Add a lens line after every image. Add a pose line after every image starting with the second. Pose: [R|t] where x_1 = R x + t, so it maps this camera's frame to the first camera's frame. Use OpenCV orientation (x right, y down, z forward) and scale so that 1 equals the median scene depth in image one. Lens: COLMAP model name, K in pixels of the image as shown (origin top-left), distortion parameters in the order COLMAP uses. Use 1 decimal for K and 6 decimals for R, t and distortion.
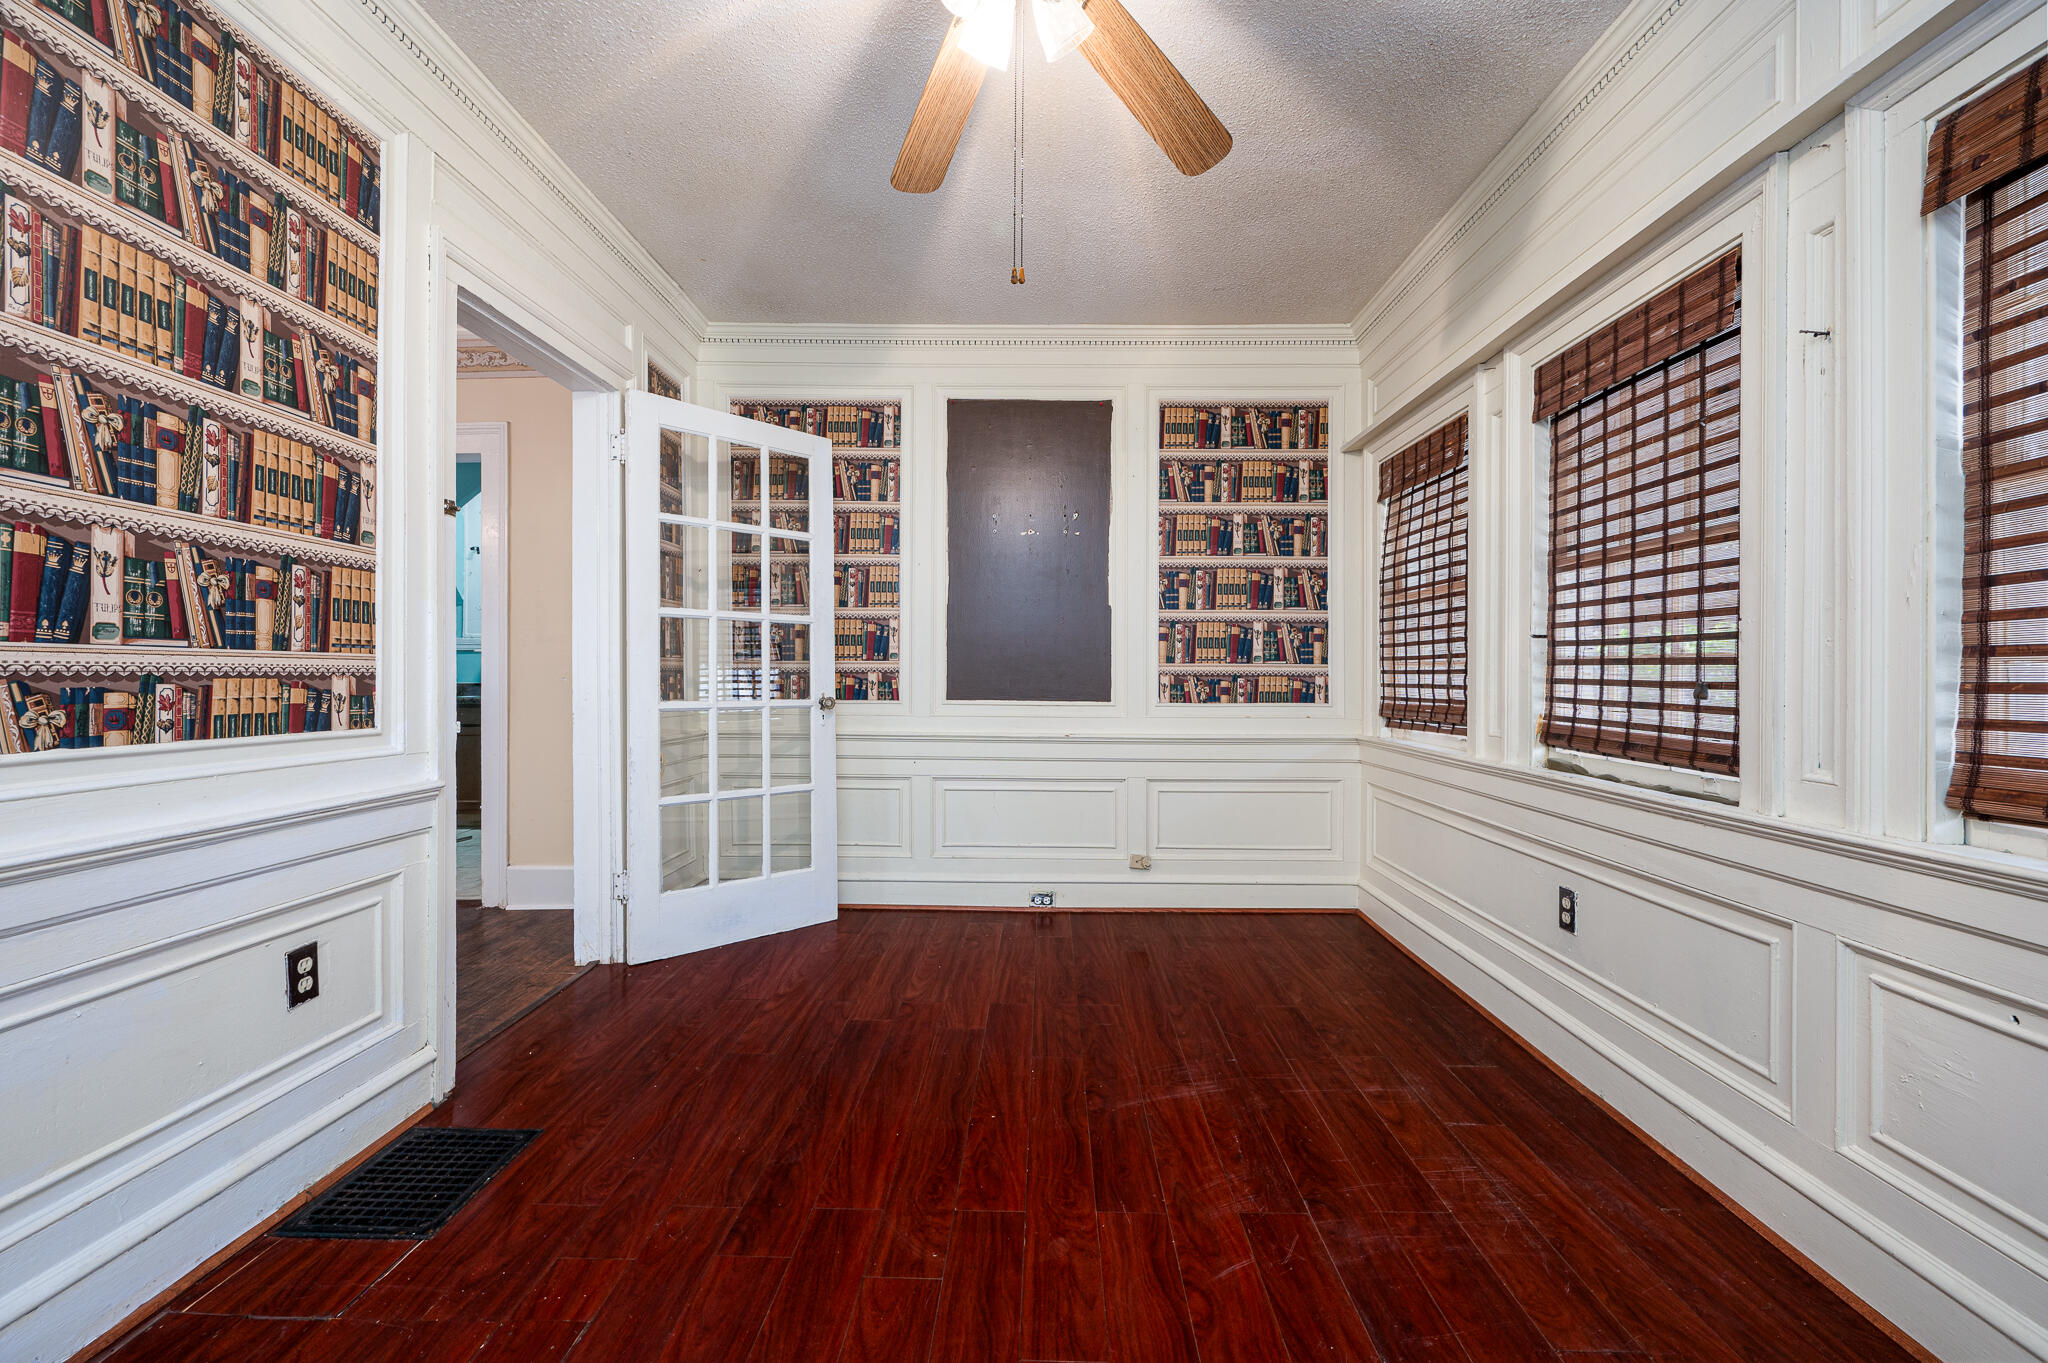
lens RADIAL K [[828.1, 0, 1020.2], [0, 828.1, 672.3], [0, 0, 1]] dist [-0.000028, 0.000062]
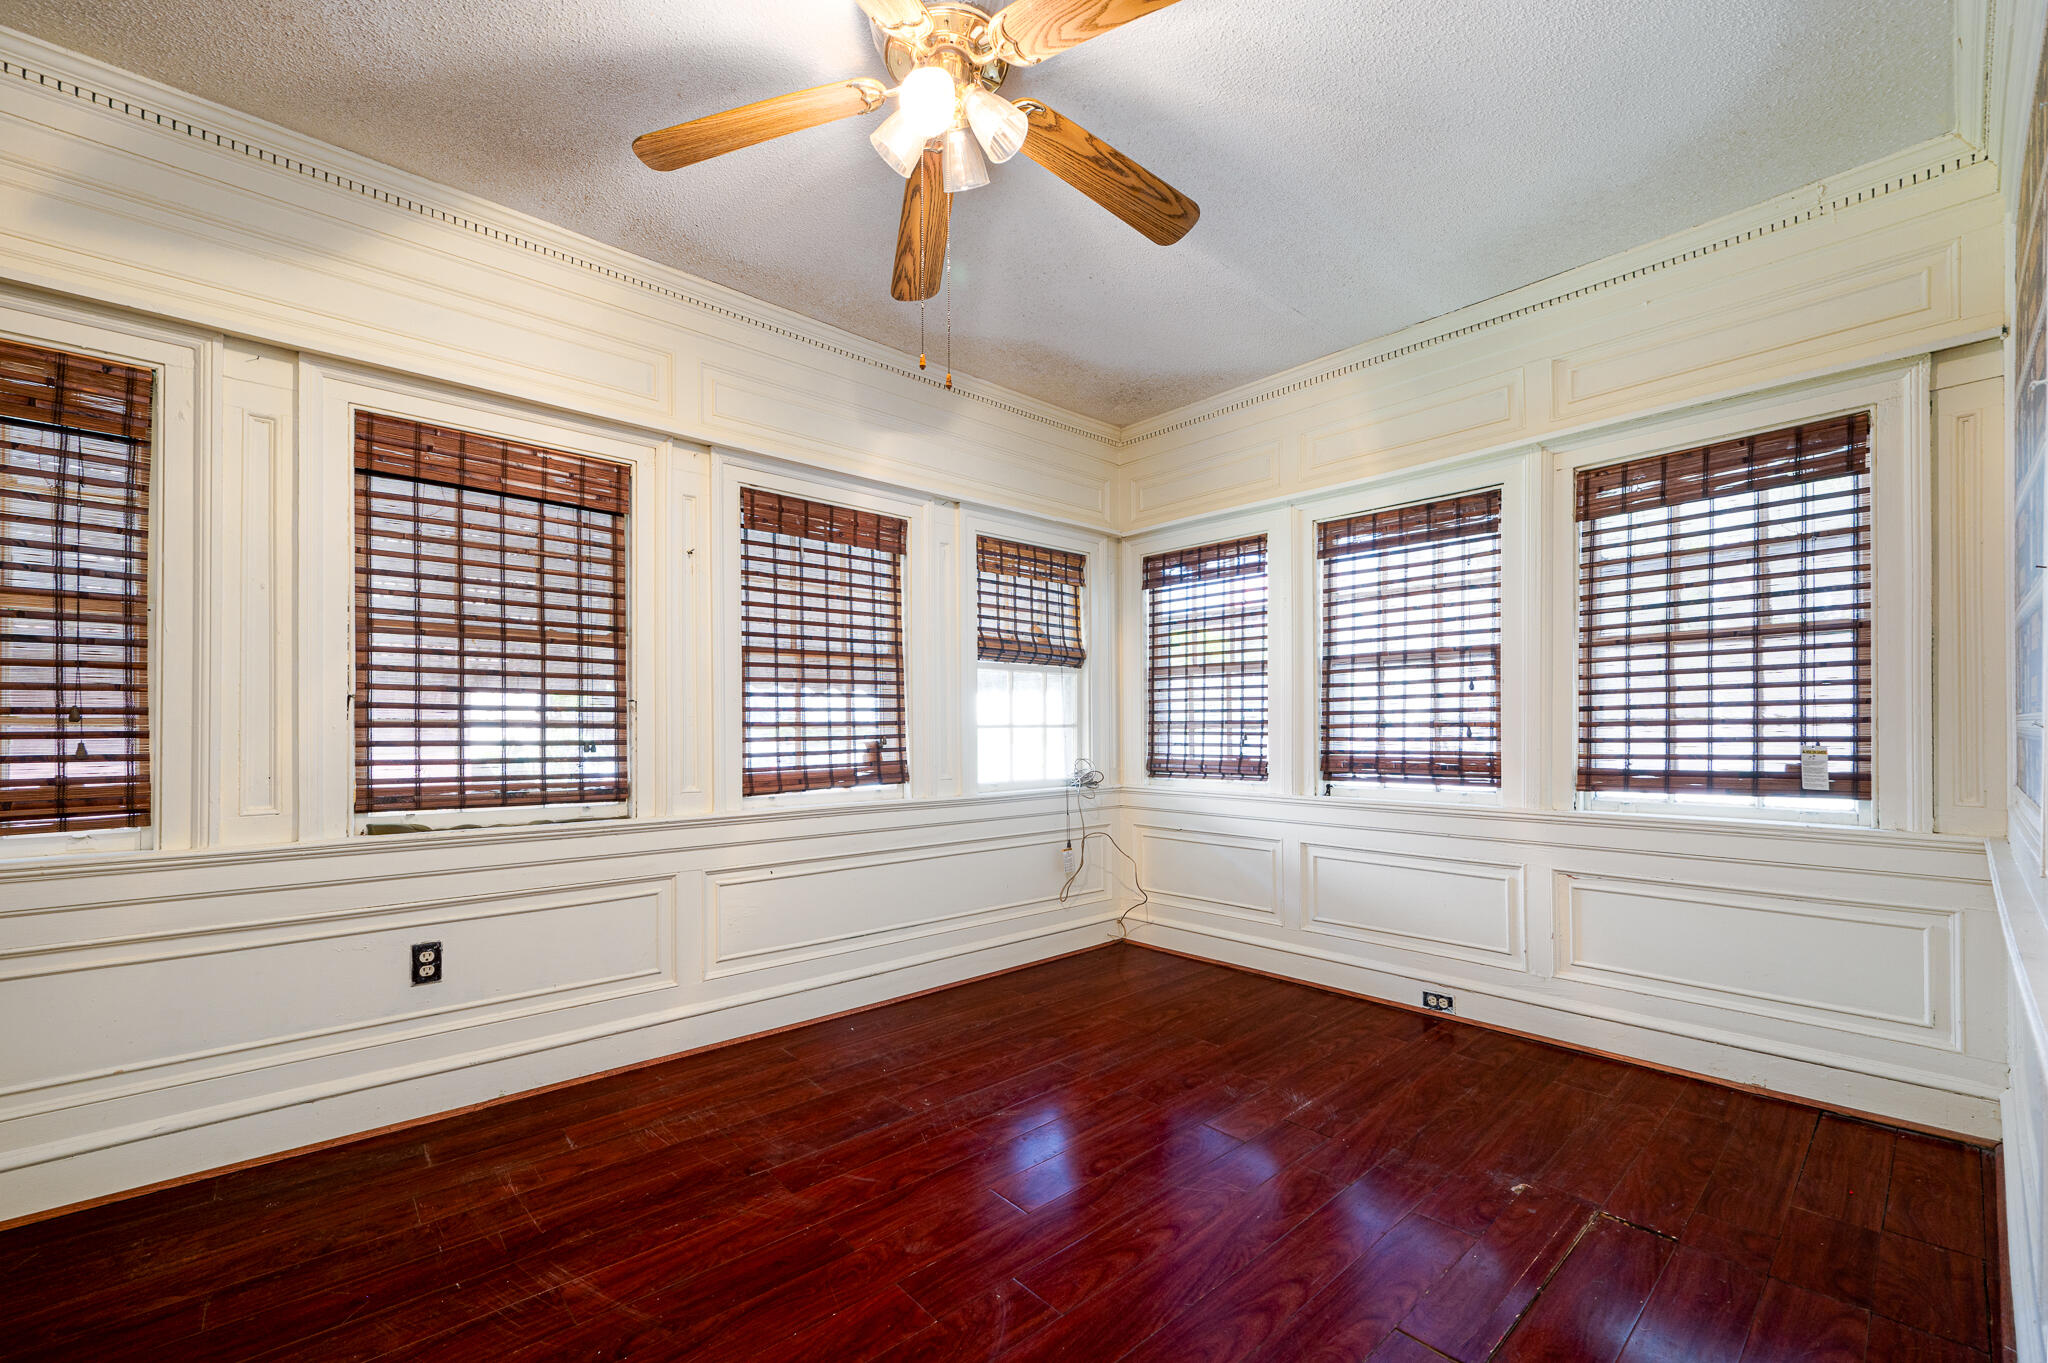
lens RADIAL K [[814.5, 0, 1037.1], [0, 814.5, 724.2], [0, 0, 1]] dist [-0.001665, -0.000152]
pose [[-0.697985, 0.001896, 0.716110, -0.639004], [-0.001218, 0.999992, -0.003834, -0.010537], [-0.716111, -0.003548, -0.697977, 1.229268]]
